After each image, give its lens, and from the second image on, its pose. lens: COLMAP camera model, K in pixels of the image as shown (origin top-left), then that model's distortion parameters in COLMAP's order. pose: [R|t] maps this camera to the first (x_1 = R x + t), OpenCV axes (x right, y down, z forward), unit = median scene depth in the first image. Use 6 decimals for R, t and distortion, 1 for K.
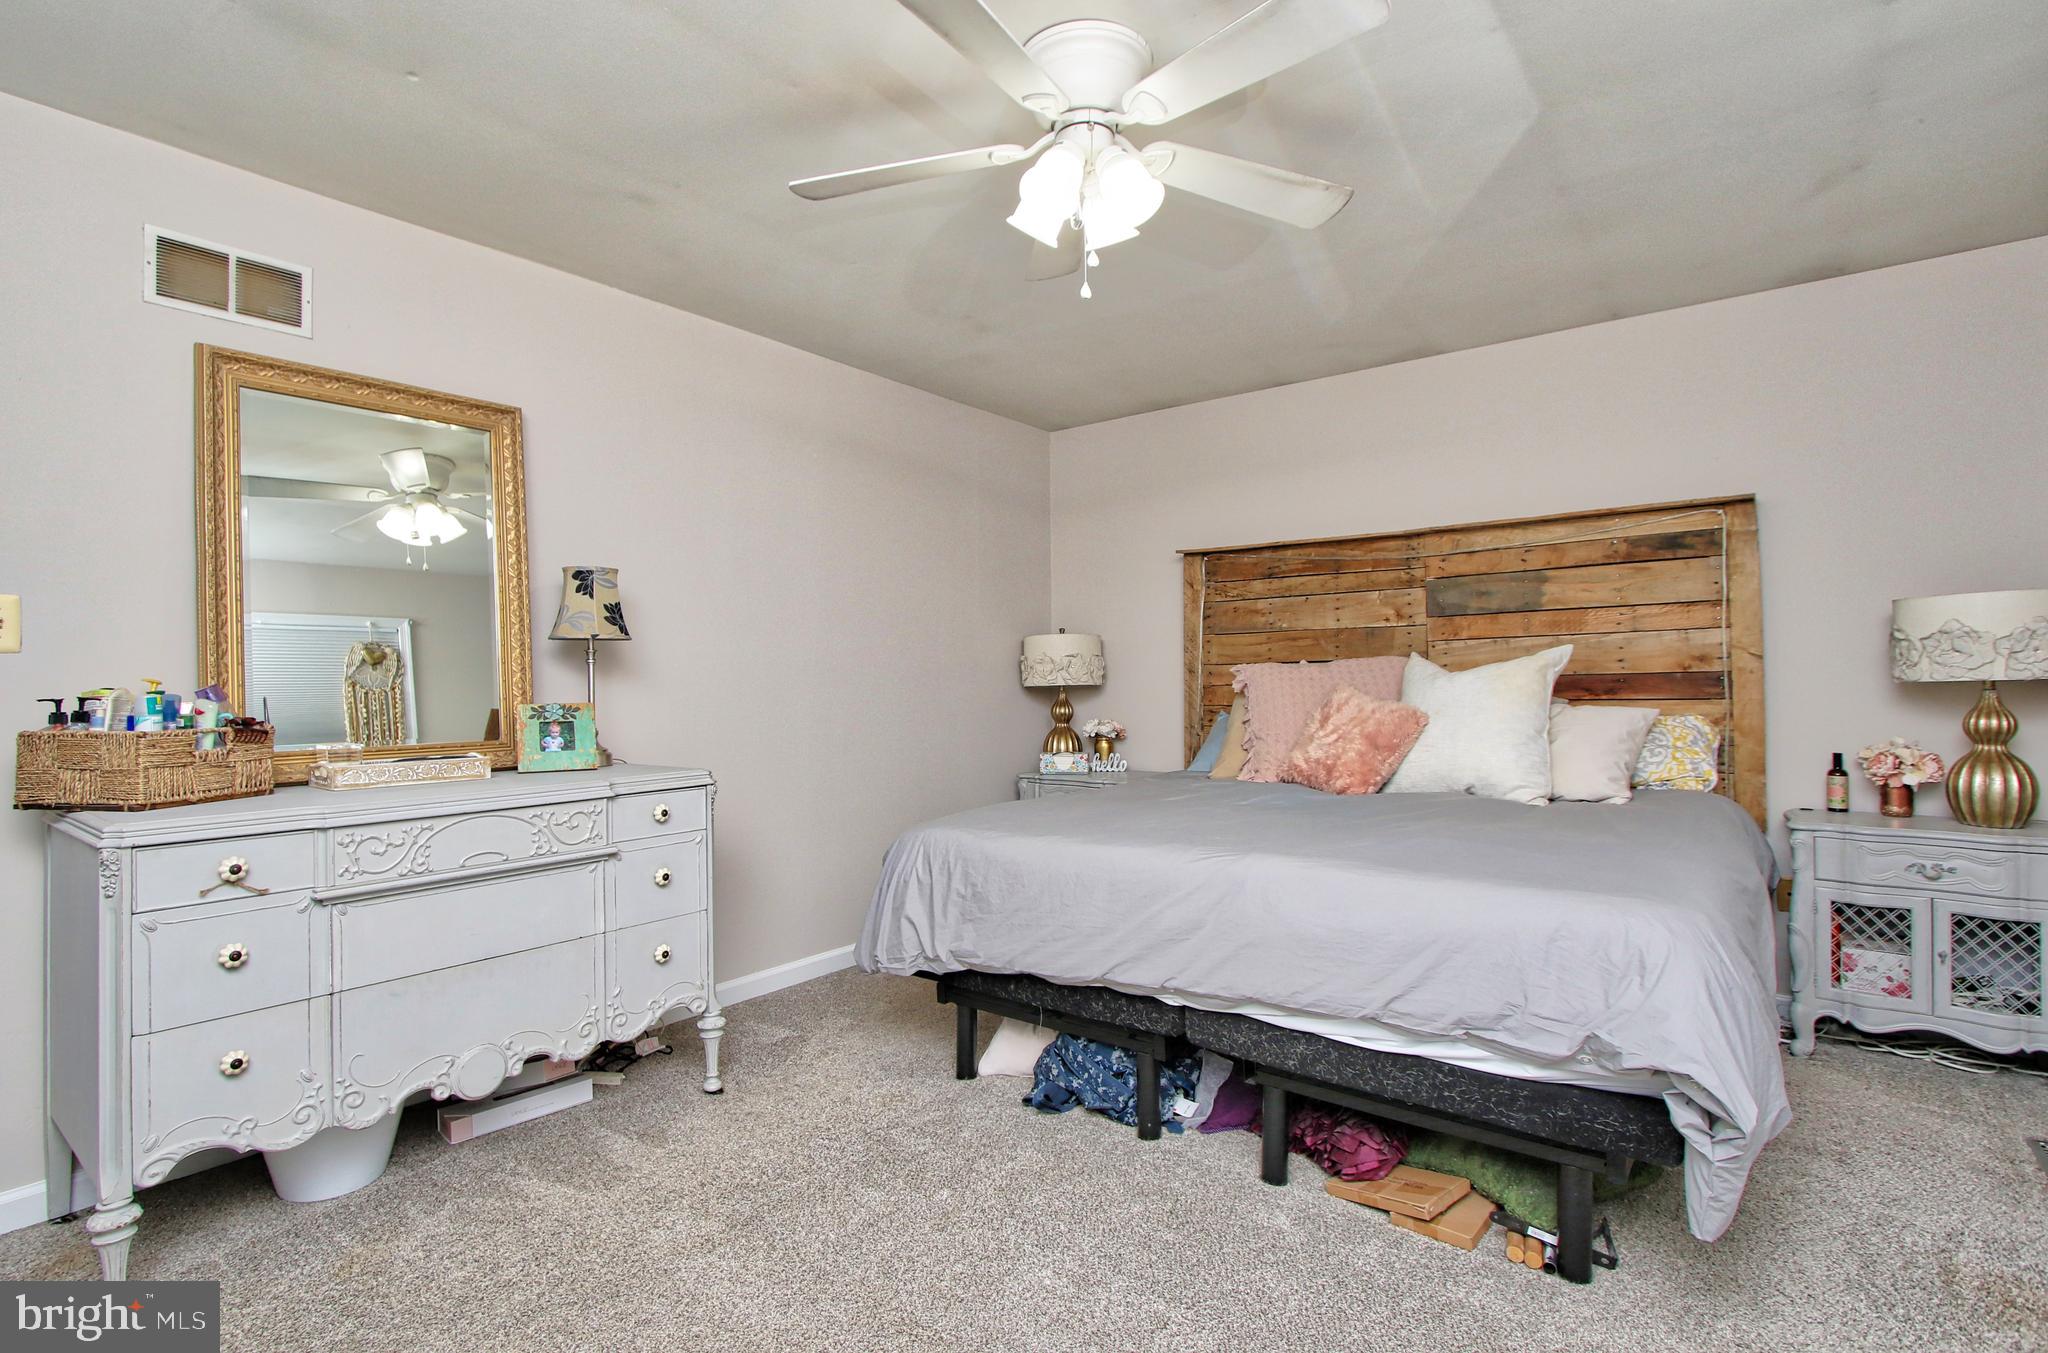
lens RADIAL K [[937.8, 0, 1016.0], [0, 937.8, 693.5], [0, 0, 1]] dist [-0.019086, 0.001863]
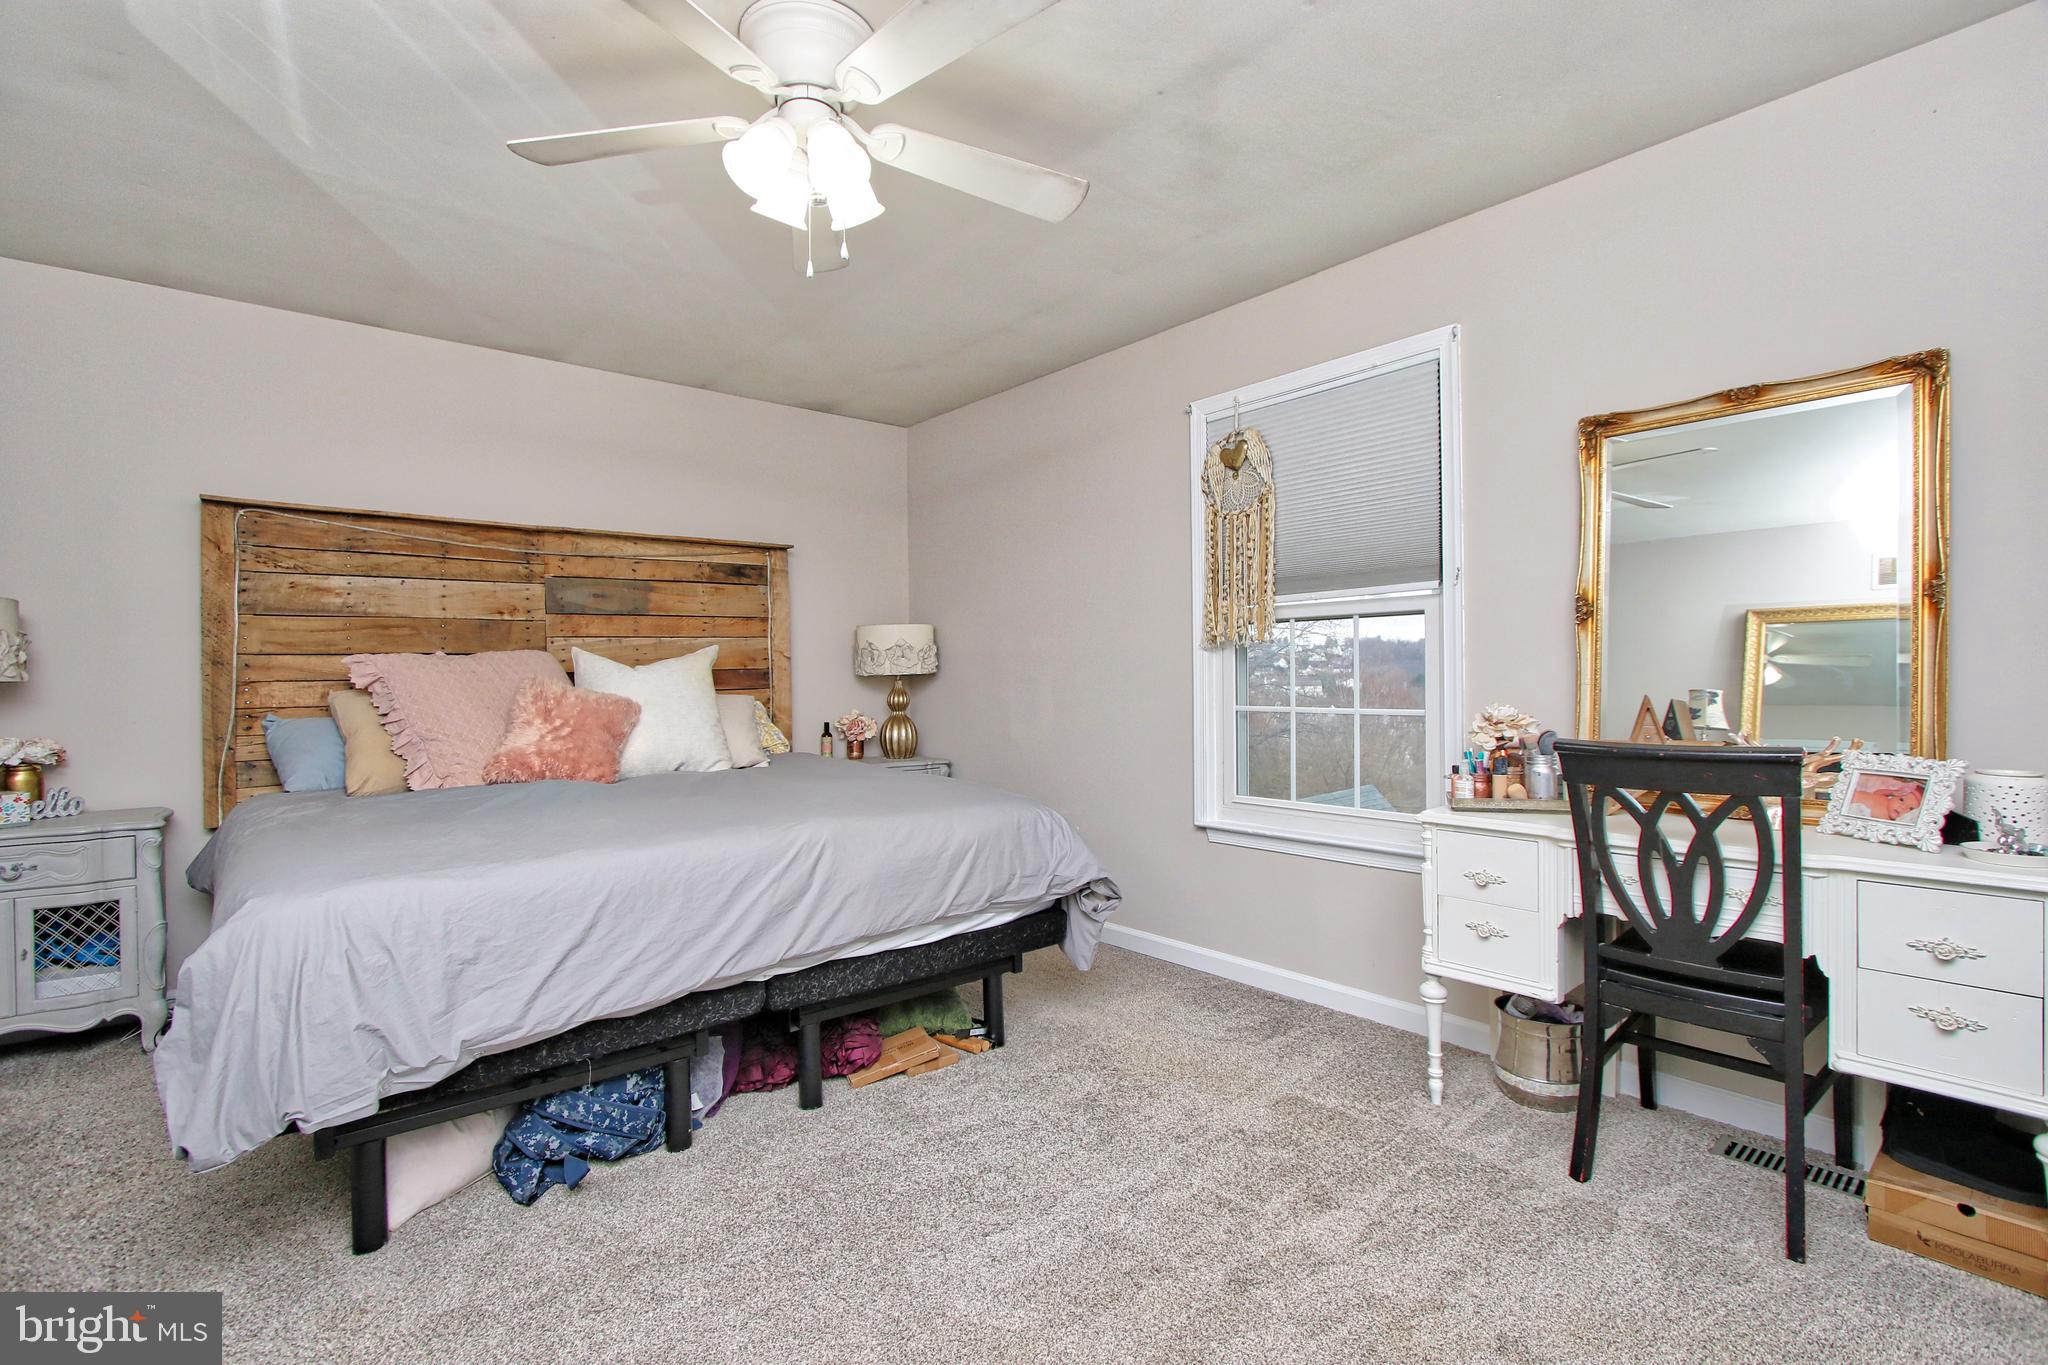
lens RADIAL K [[937.8, 0, 1012.1], [0, 937.8, 669.5], [0, 0, 1]] dist [-0.019086, 0.001863]
pose [[0.230087, 0.008255, 0.973135, -0.534189], [0.016077, 0.999795, -0.012282, 0.001004], [-0.973037, 0.018471, 0.229908, 0.326446]]
